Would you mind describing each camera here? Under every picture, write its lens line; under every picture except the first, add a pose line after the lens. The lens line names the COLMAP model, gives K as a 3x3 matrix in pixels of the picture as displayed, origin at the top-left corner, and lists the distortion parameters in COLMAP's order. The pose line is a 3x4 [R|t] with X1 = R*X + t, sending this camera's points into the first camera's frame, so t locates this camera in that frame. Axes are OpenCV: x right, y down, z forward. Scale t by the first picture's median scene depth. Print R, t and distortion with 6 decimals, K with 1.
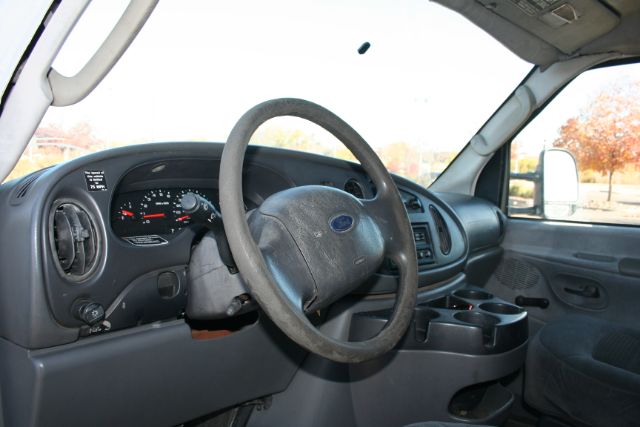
lens RADIAL K [[531.5, 0, 317.5], [0, 531.5, 214.6], [0, 0, 1]] dist [-0.149278, 0.138155]
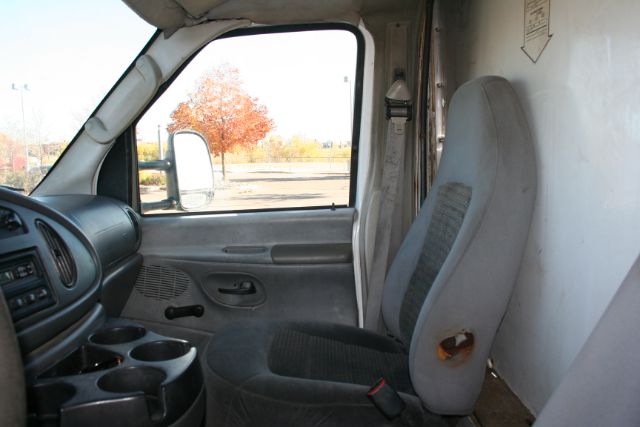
lens RADIAL K [[531.5, 0, 317.5], [0, 531.5, 214.6], [0, 0, 1]] dist [-0.149278, 0.138155]
pose [[0.761983, -0.124517, 0.635514, 0.053792], [0.109379, 0.991988, 0.063216, -0.021158], [-0.638294, 0.021343, 0.769497, 0.200758]]
